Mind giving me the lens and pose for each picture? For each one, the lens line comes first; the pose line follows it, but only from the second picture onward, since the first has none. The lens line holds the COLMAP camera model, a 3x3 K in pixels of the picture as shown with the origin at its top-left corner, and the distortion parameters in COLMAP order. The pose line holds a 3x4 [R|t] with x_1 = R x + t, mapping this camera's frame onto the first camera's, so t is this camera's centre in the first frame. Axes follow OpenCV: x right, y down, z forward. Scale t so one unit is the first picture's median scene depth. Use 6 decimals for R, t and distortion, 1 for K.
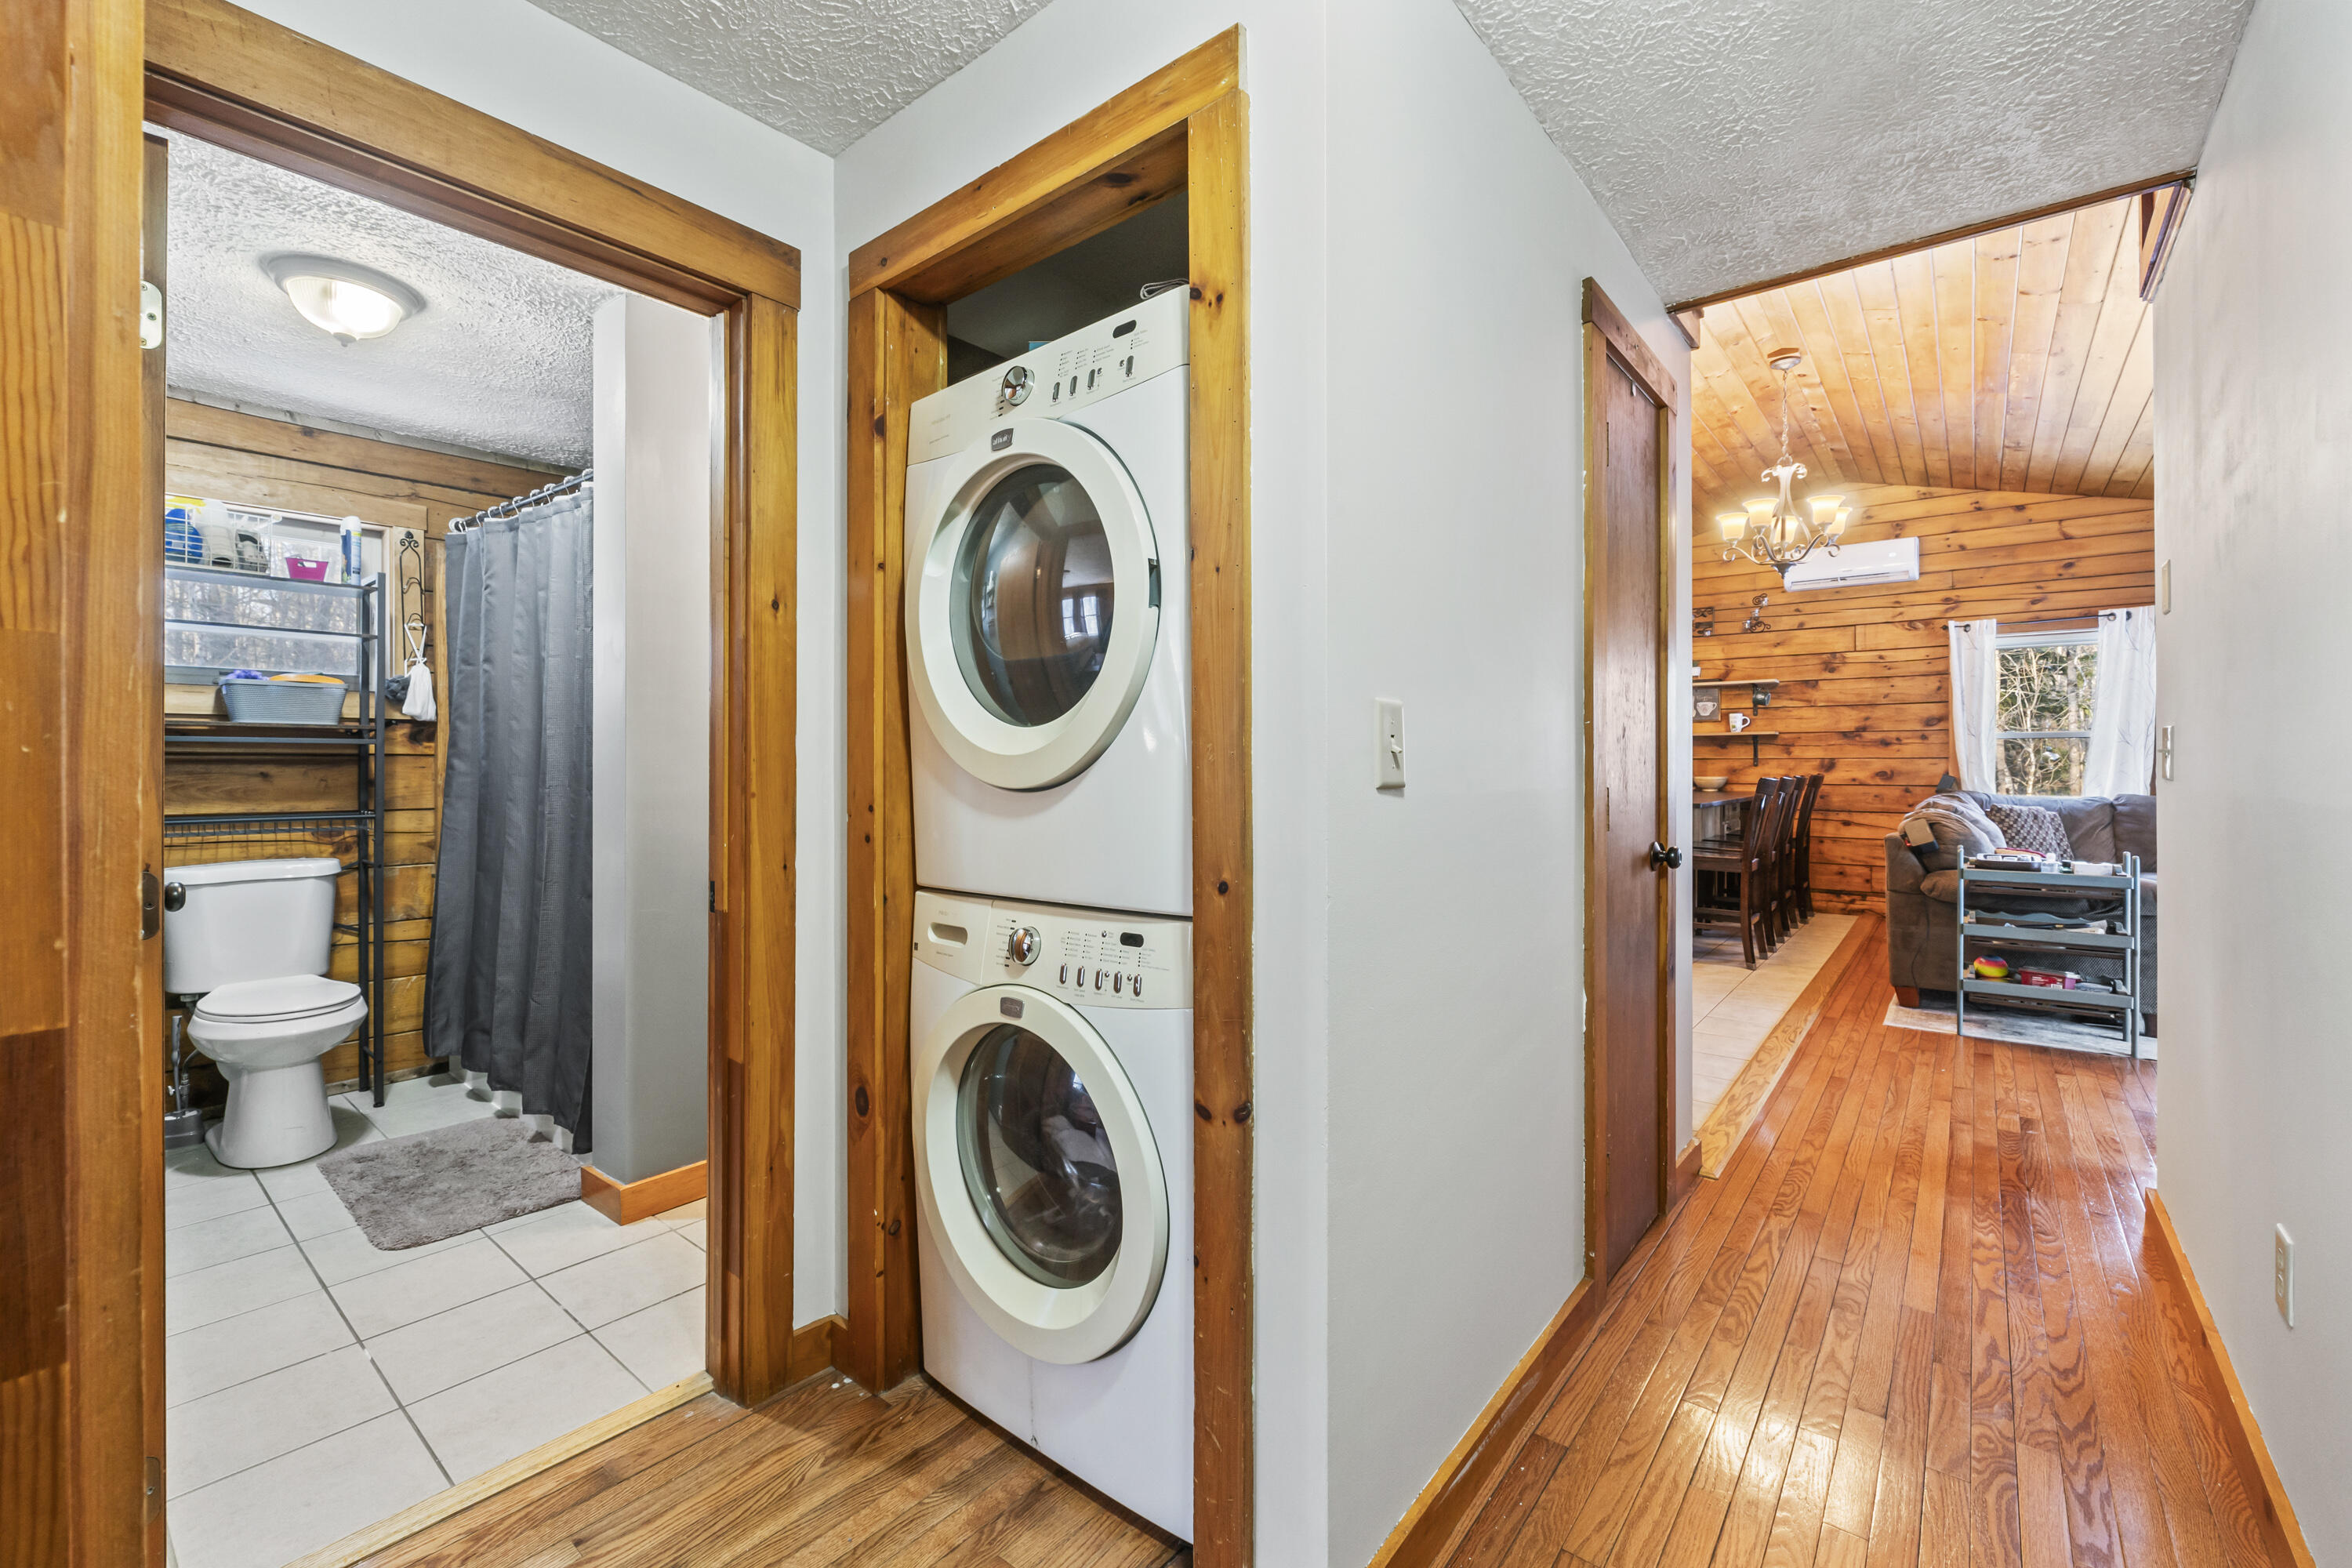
lens RADIAL K [[986.5, 0, 1176.4], [0, 986.5, 763.6], [0, 0, 1]] dist [-0.003318, -0.000465]
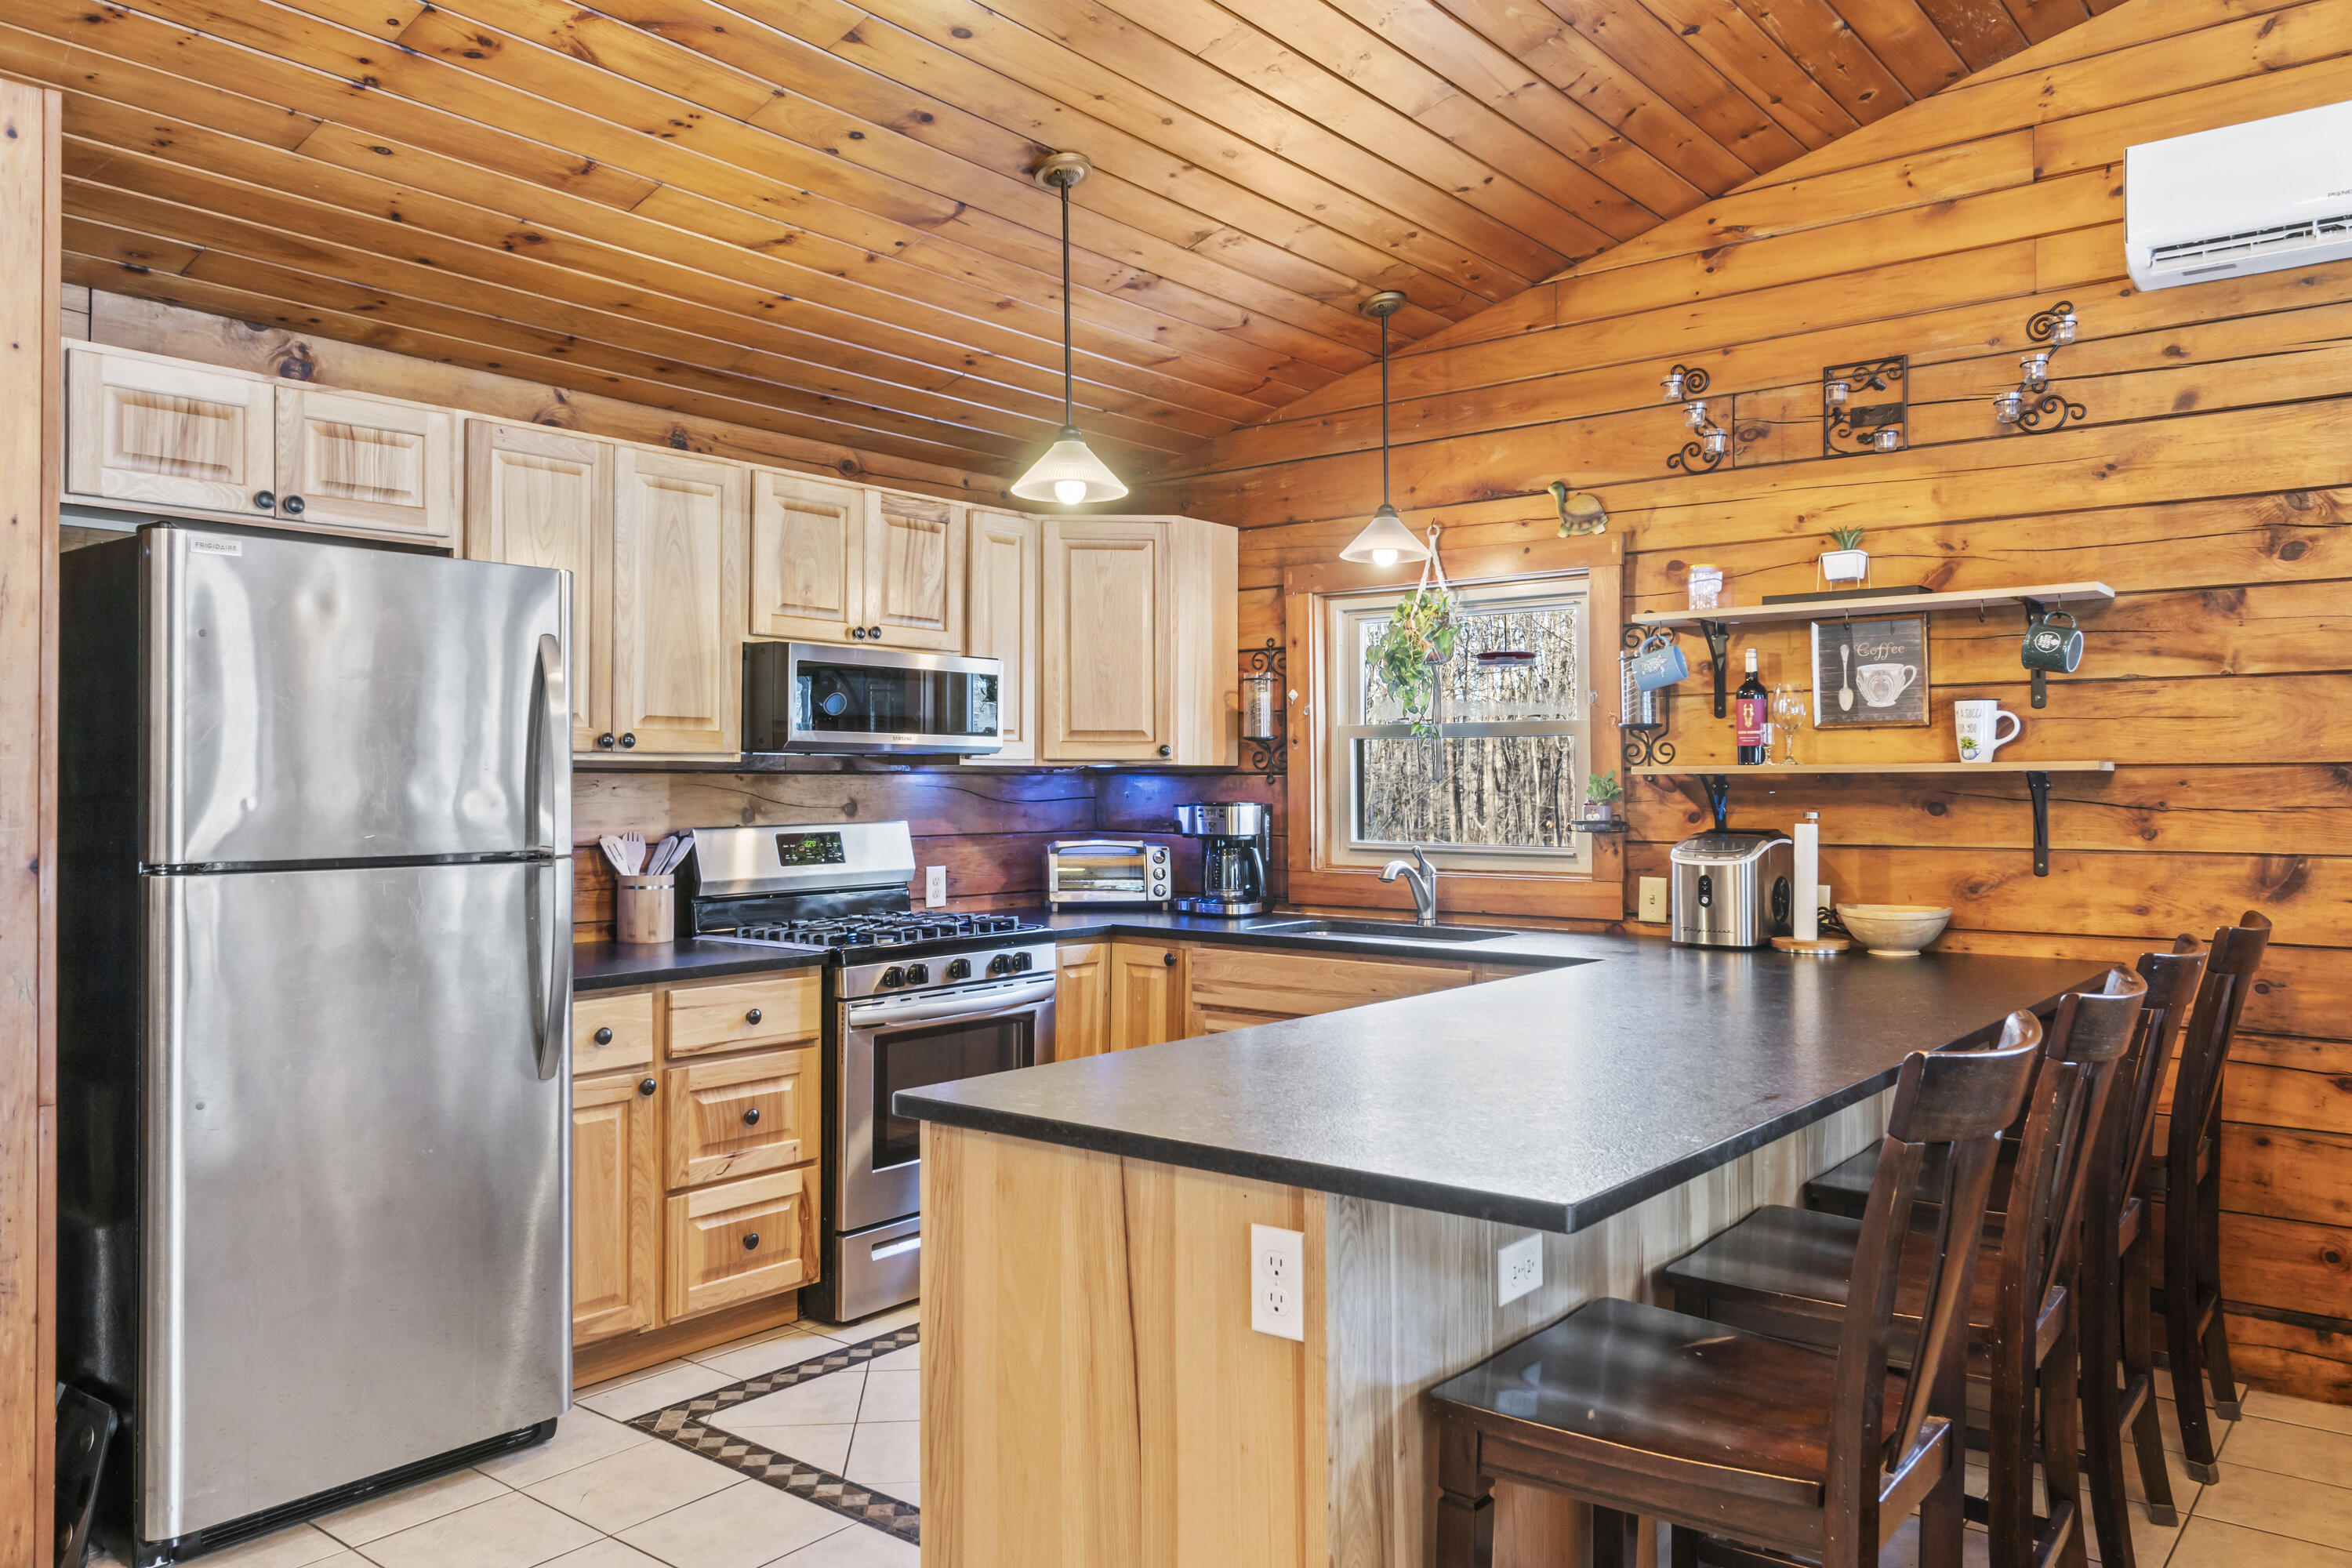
lens RADIAL K [[1679.9, 0, 1179.8], [0, 1679.9, 758.5], [0, 0, 1]] dist [0.003014, 0.001562]
pose [[0.999974, 0.001857, 0.006990, 0.456500], [-0.001727, 0.999825, -0.018621, -0.032663], [-0.007023, 0.018609, 0.999802, 0.693108]]
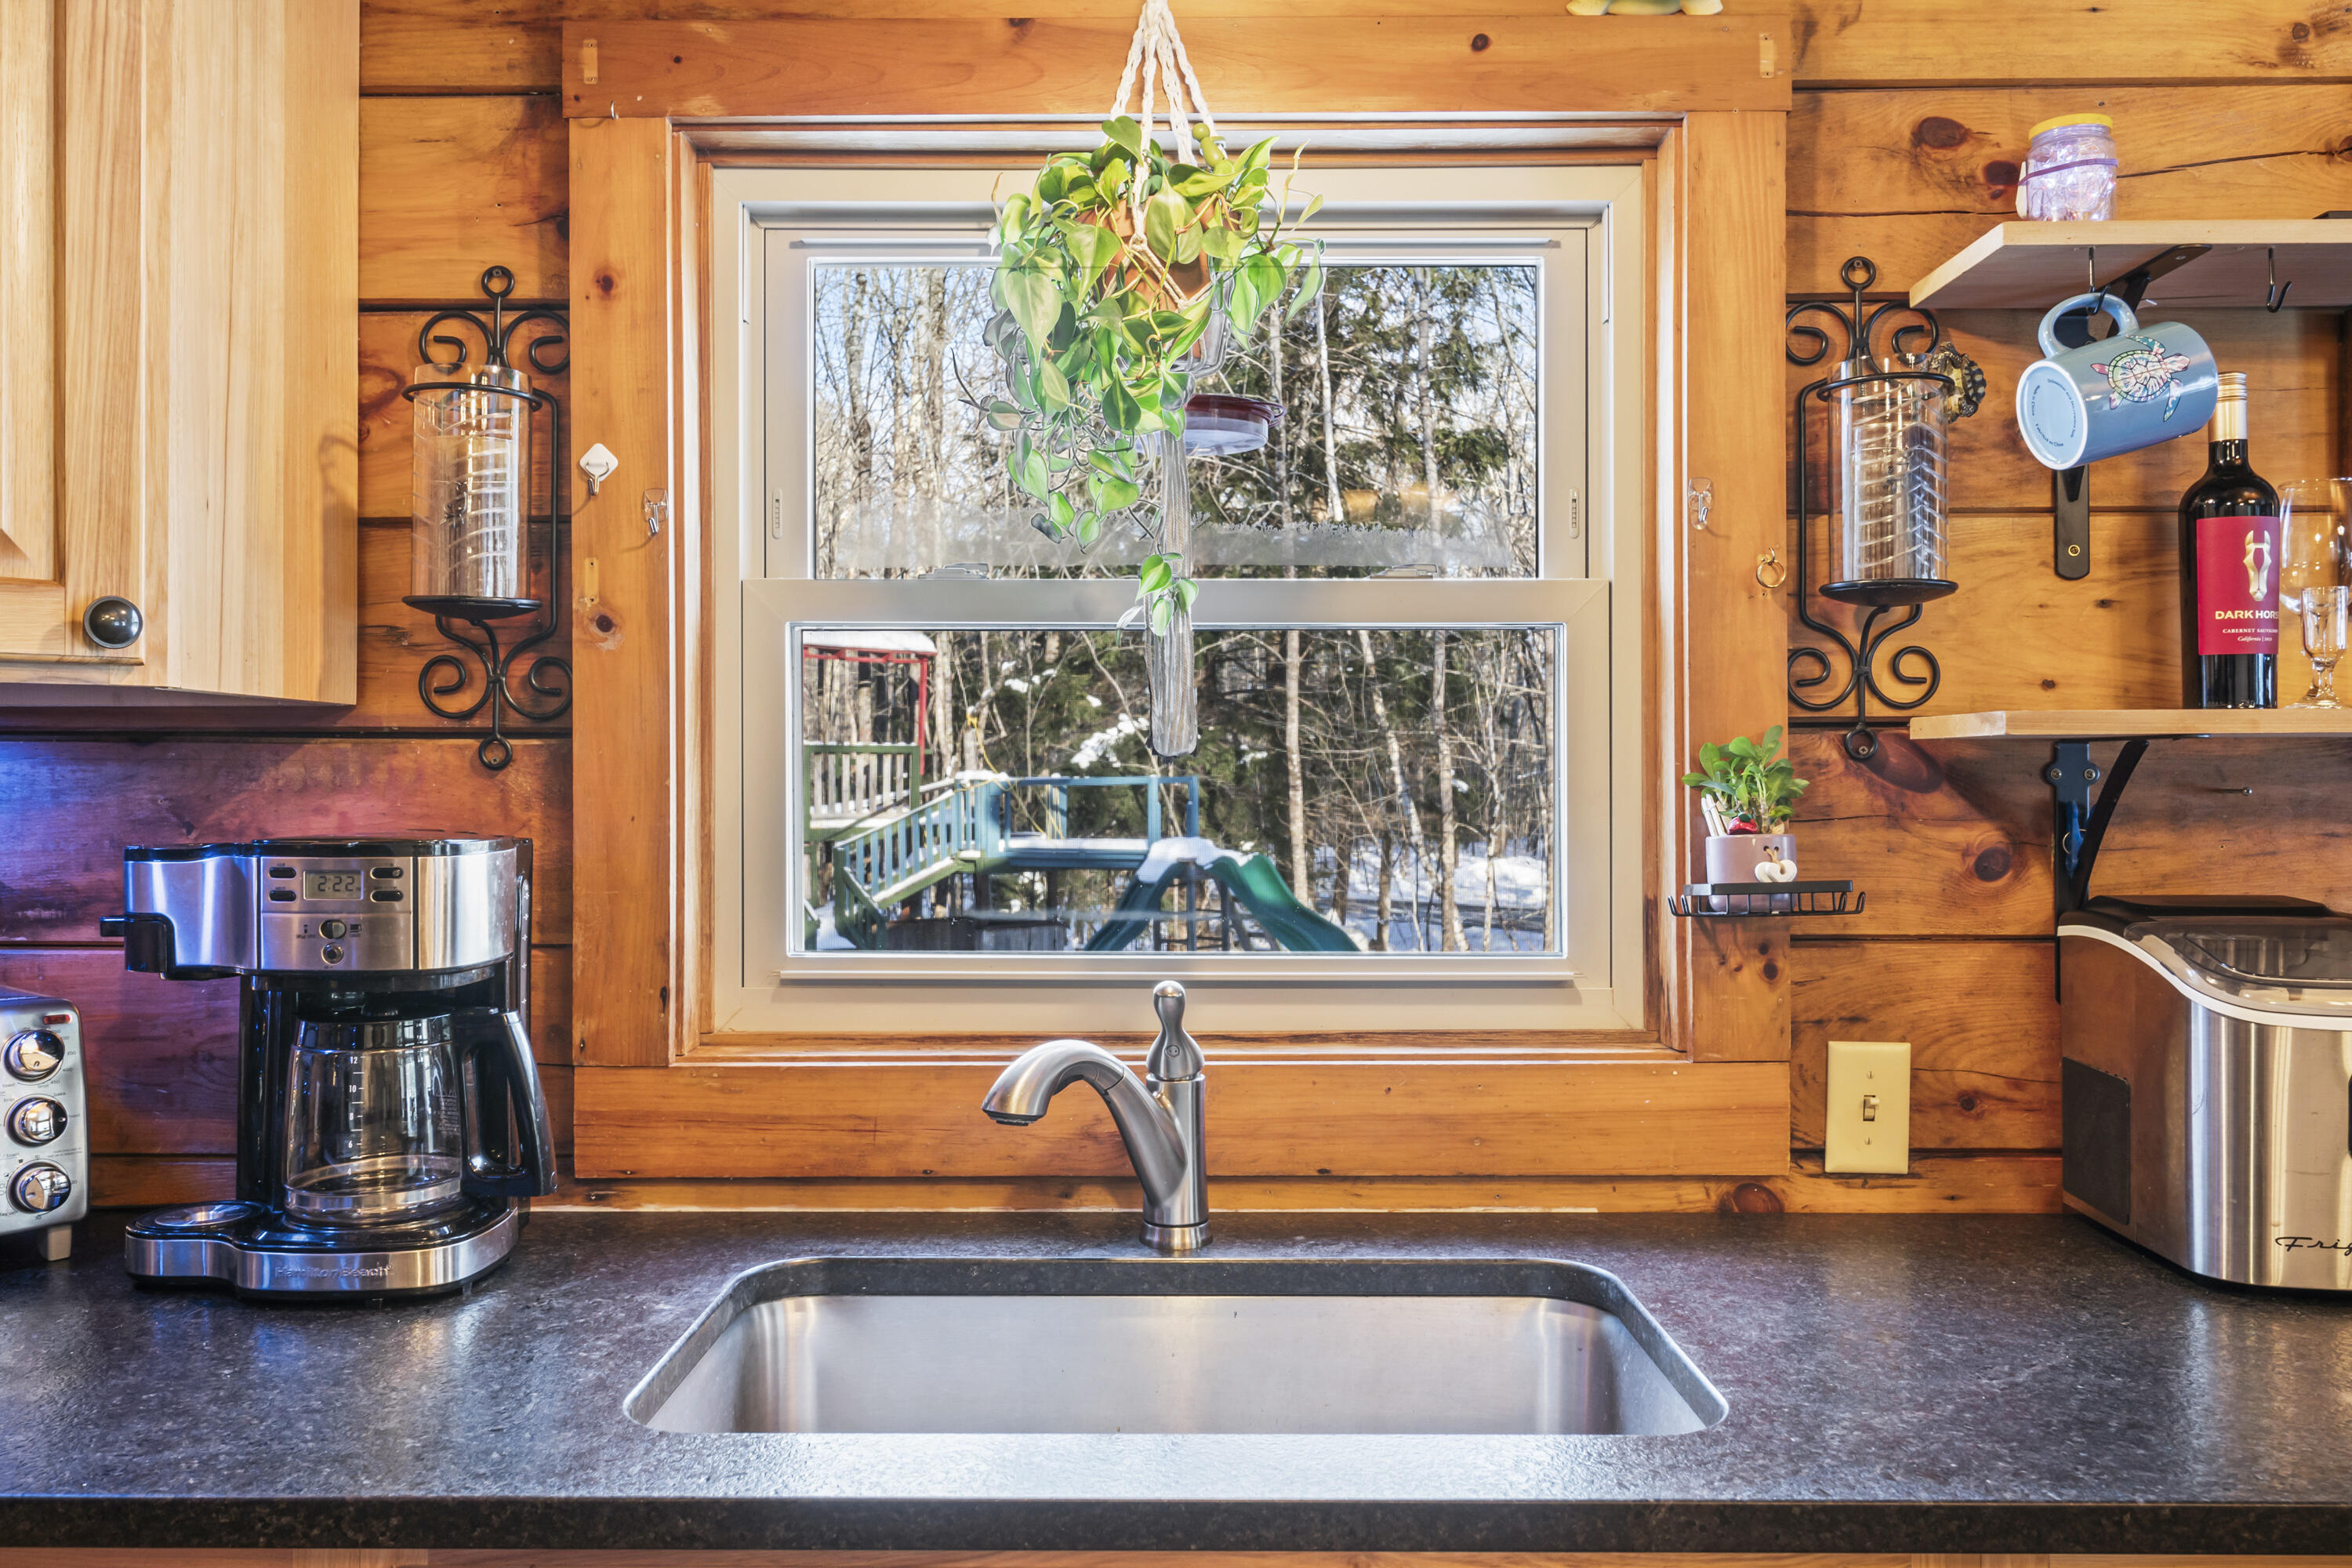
lens RADIAL K [[1760.4, 0, 1168.9], [0, 1760.4, 773.7], [0, 0, 1]] dist [-0.008013, -0.005486]
pose [[0.779432, 0.004747, 0.626469, 0.418471], [0.002298, 0.999943, -0.010436, -0.032081], [-0.626483, 0.009574, 0.779377, 1.374497]]
